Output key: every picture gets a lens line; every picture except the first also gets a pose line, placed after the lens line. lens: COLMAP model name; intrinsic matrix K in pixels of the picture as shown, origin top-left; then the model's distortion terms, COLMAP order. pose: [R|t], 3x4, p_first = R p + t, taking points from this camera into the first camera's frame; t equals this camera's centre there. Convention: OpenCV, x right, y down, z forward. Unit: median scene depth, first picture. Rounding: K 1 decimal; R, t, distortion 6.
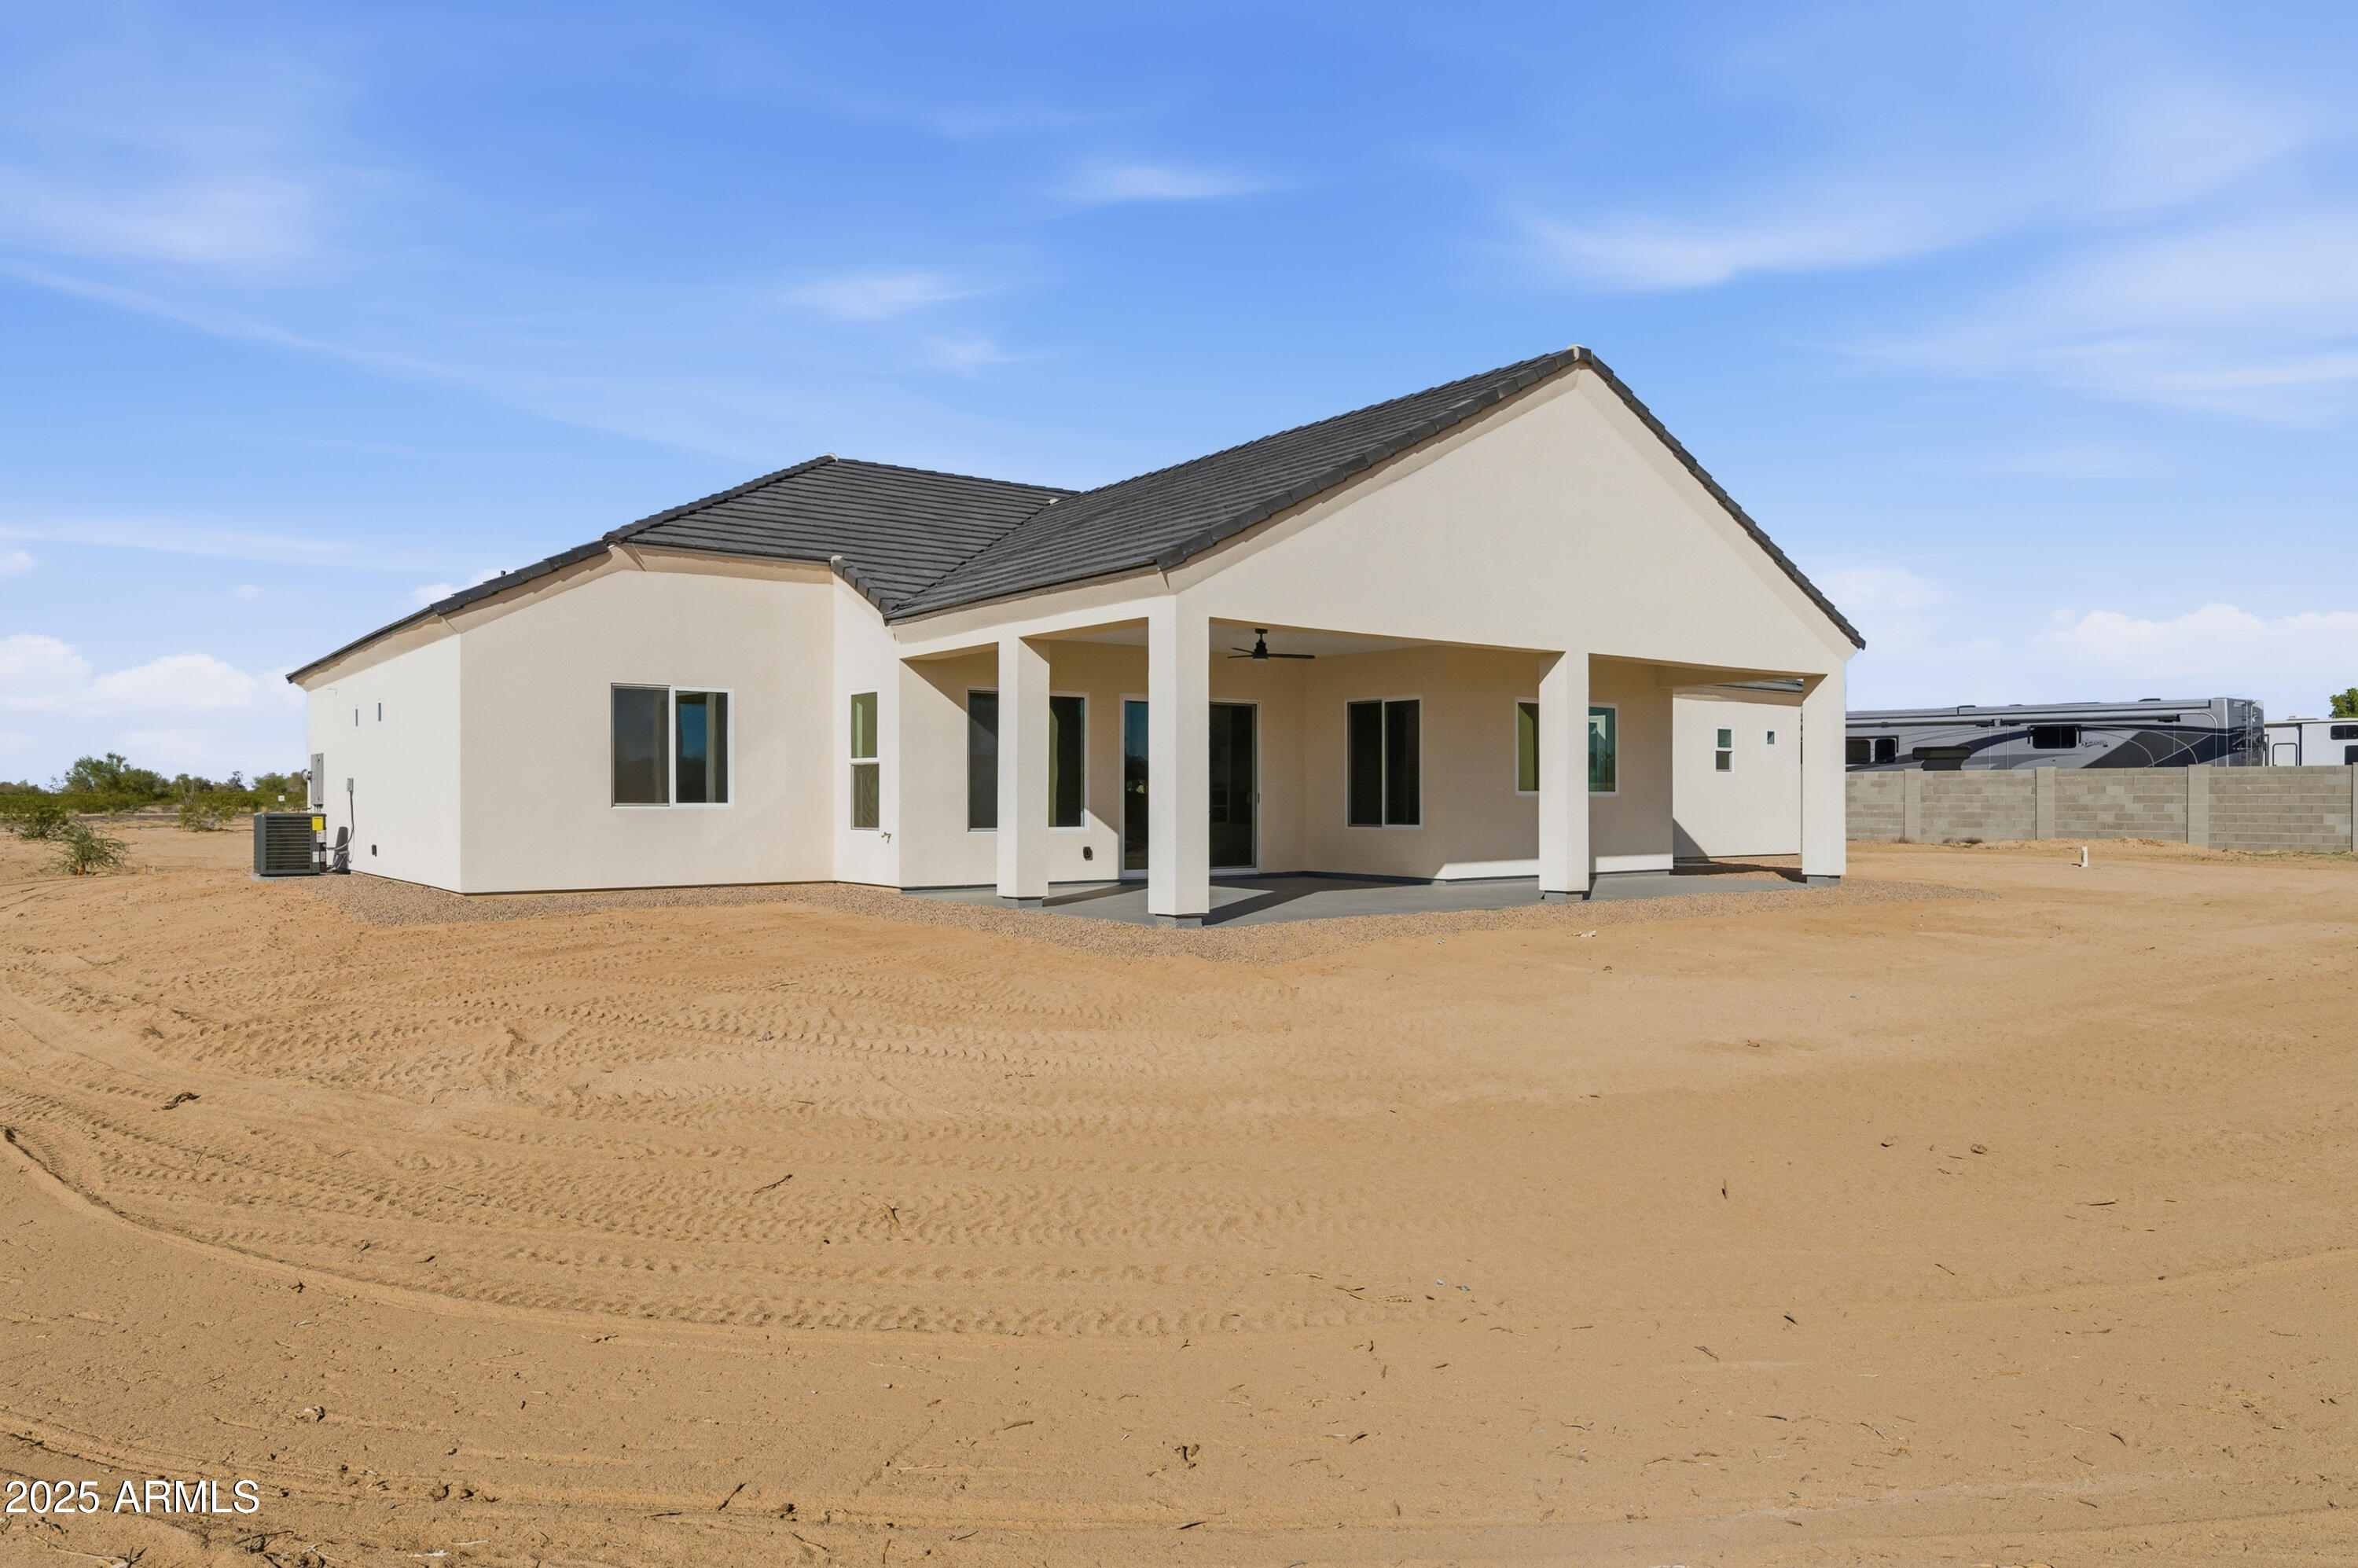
lens RADIAL K [[1519.1, 0, 1198.1], [0, 1519.1, 802.5], [0, 0, 1]] dist [0.005249, 0.000376]
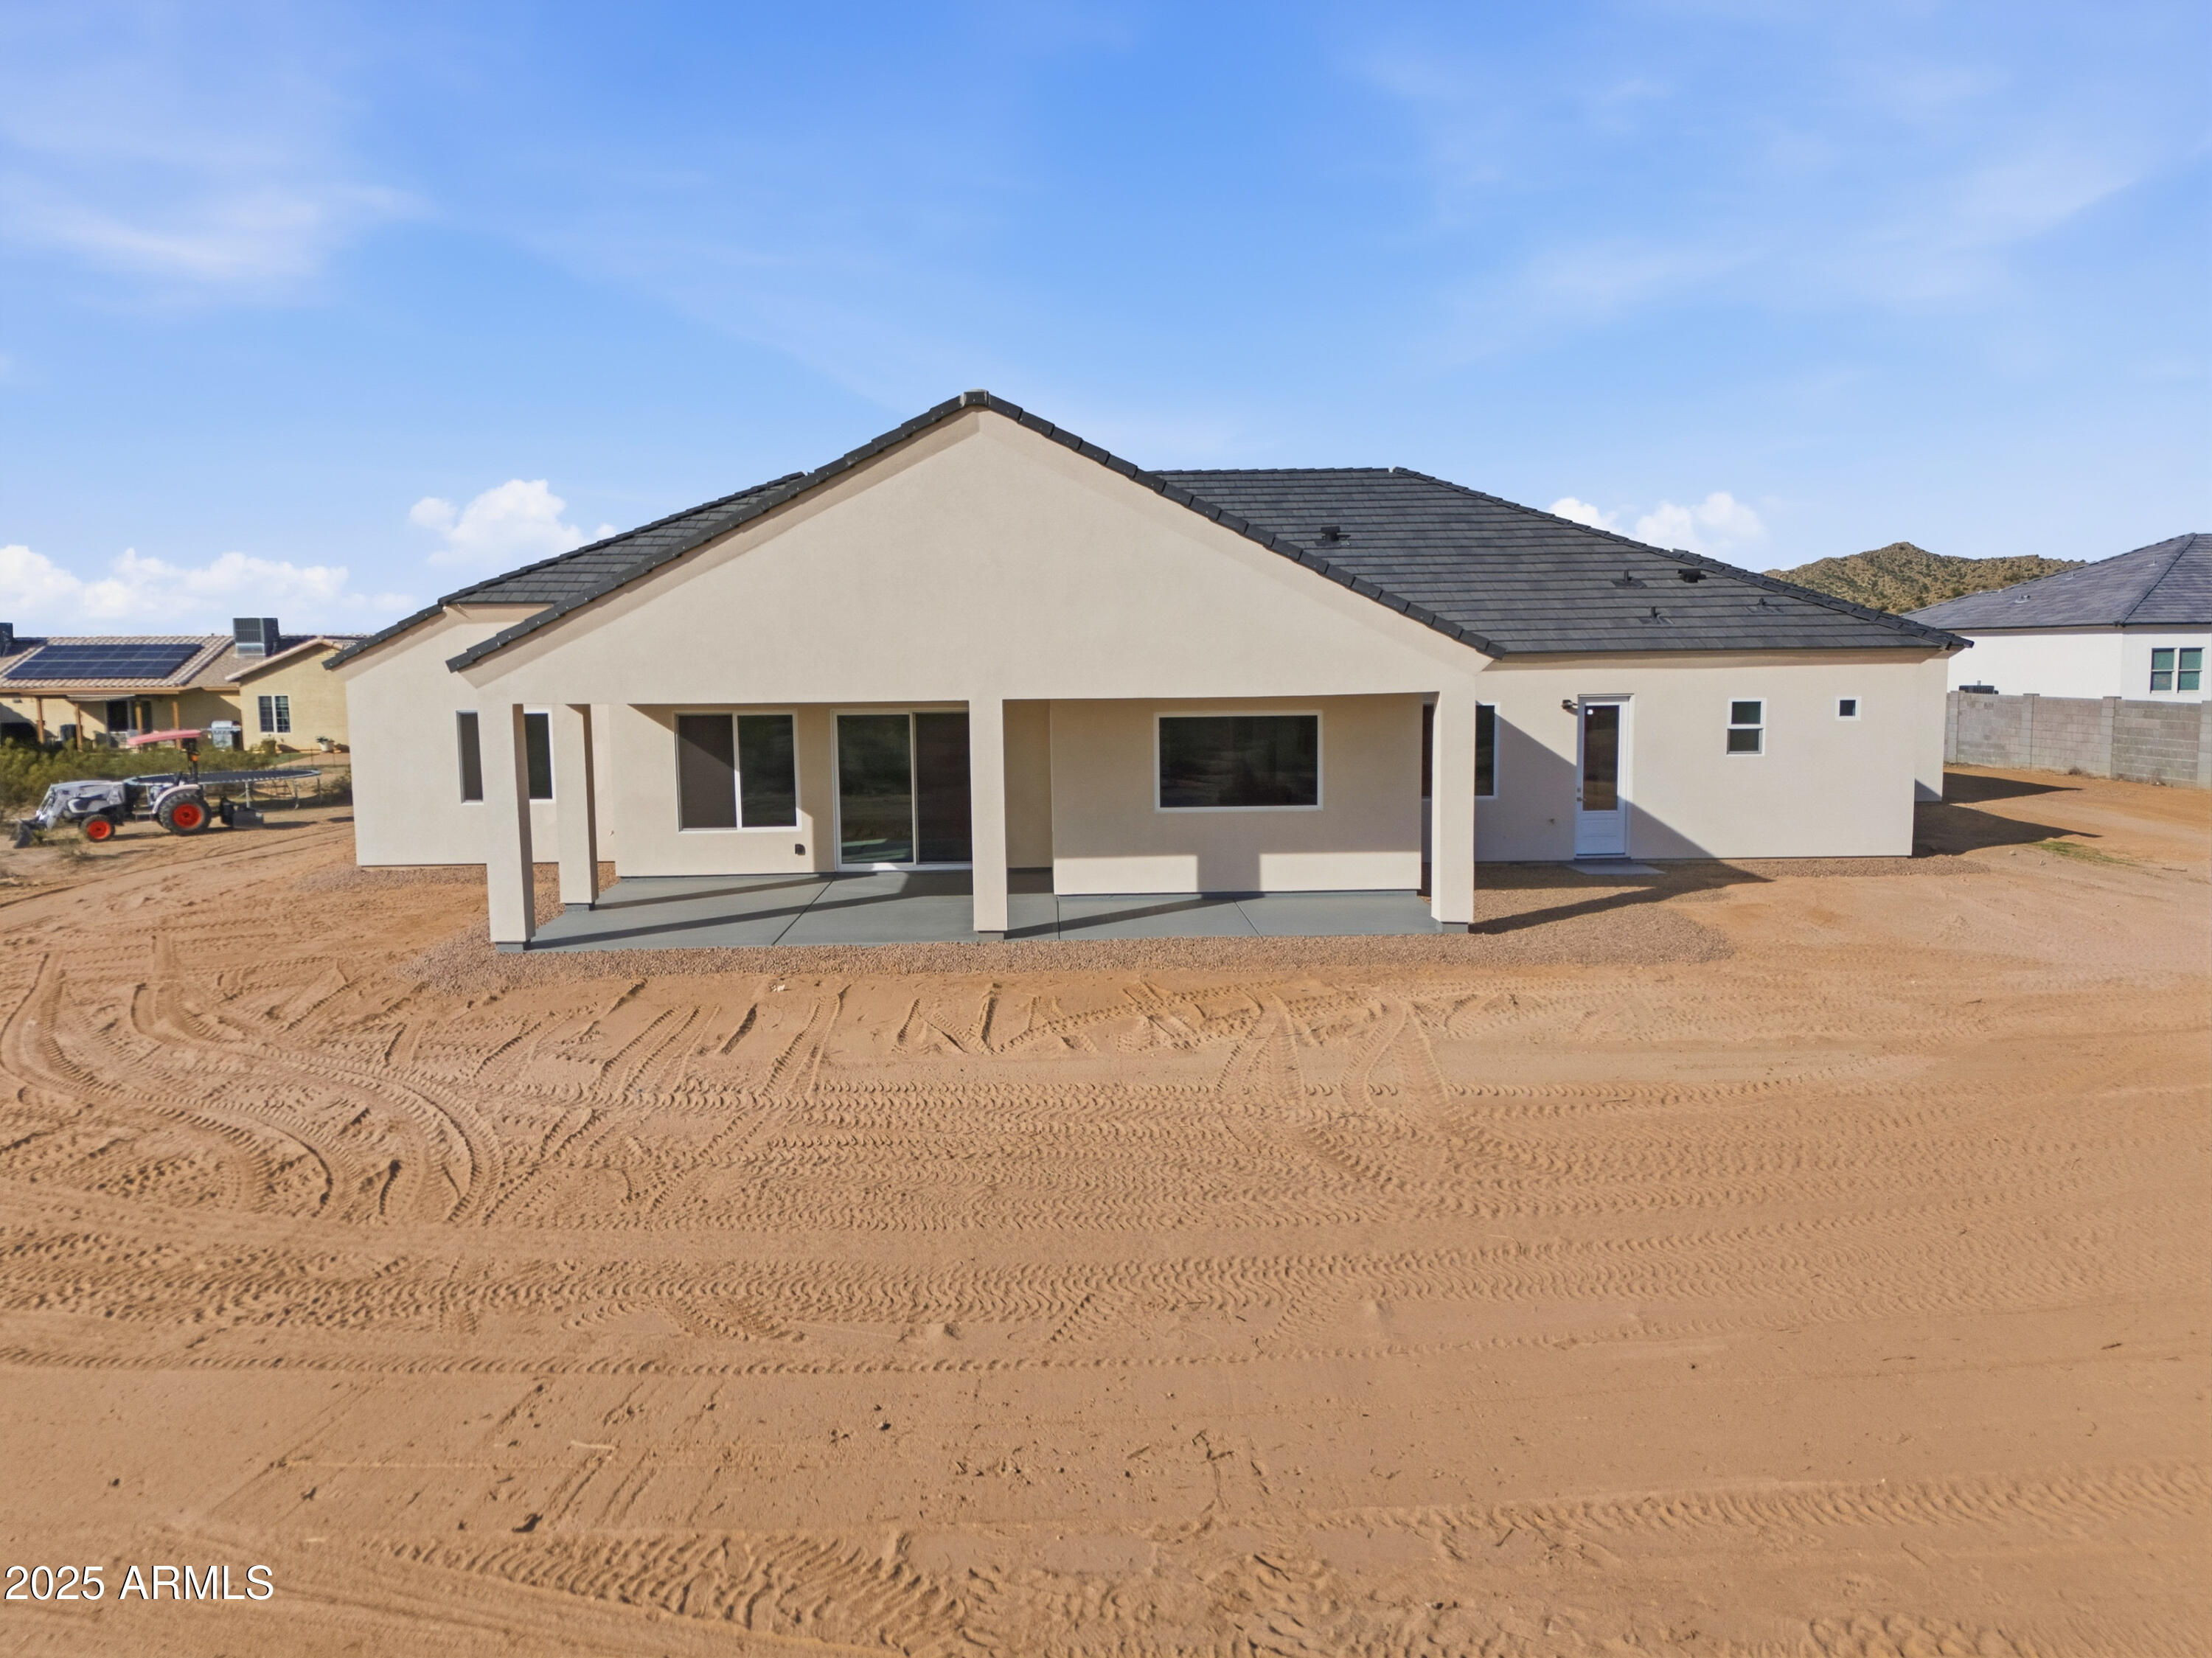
lens RADIAL K [[1632.5, 0, 1114.2], [0, 1632.5, 836.2], [0, 0, 1]] dist [0.061964, -0.048518]
pose [[0.817810, 0.055919, -0.572765, 0.827384], [0.010247, 0.993695, 0.111644, -0.112187], [0.575397, -0.097173, 0.812081, 0.136102]]
